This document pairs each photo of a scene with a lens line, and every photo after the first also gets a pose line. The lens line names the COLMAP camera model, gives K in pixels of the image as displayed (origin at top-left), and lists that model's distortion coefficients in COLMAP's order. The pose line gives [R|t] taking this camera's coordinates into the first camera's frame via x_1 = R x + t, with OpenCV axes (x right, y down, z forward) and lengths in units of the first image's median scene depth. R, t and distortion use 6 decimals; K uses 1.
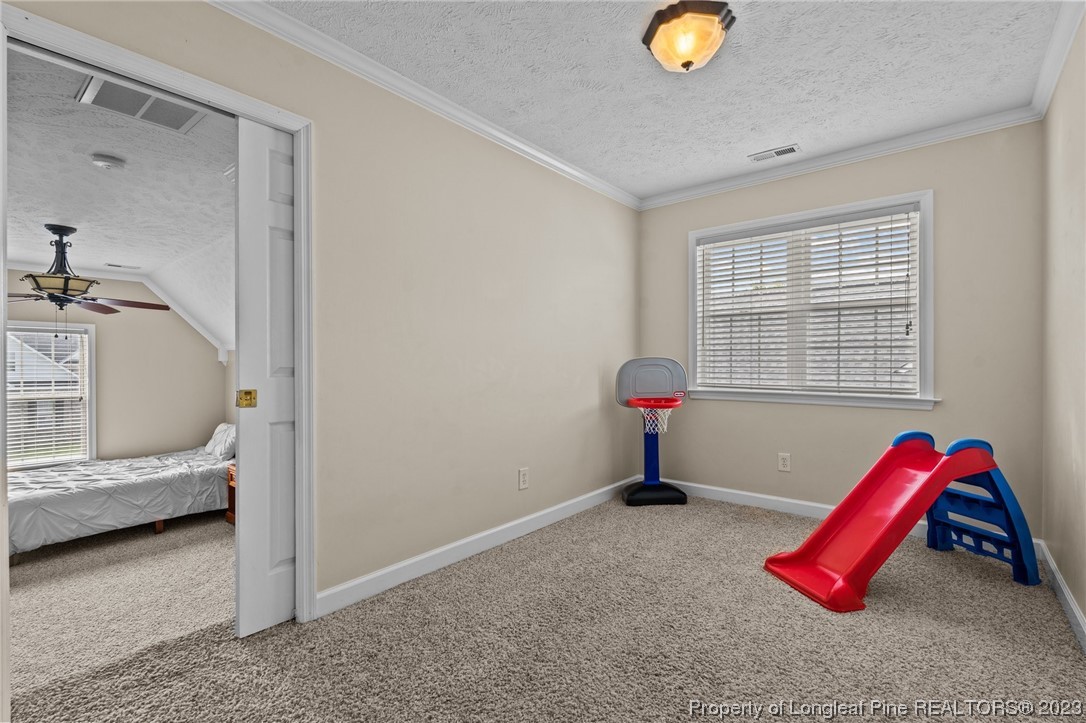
lens RADIAL K [[476.6, 0, 540.3], [0, 476.6, 367.2], [0, 0, 1]] dist [-0.005416, 0.000328]
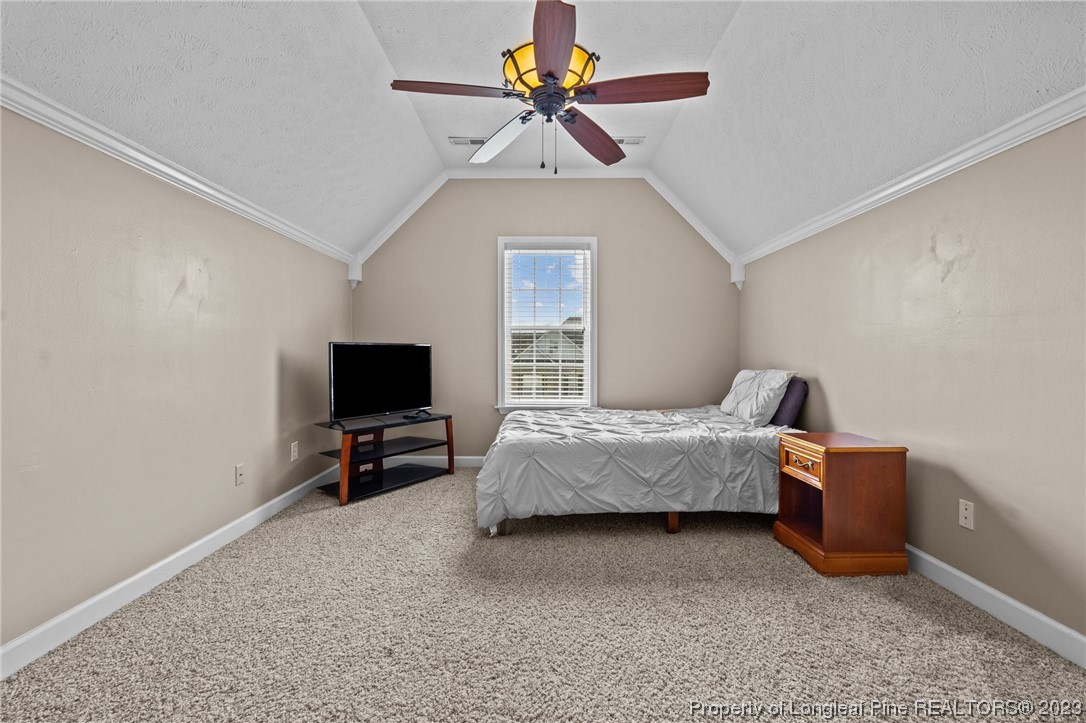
lens RADIAL K [[476.6, 0, 544.0], [0, 476.6, 361.5], [0, 0, 1]] dist [-0.005416, 0.000328]
pose [[0.642240, 0.008459, -0.766457, -0.441624], [-0.003015, 0.999959, 0.008509, 0.128428], [0.766498, -0.003154, 0.642239, 0.483962]]
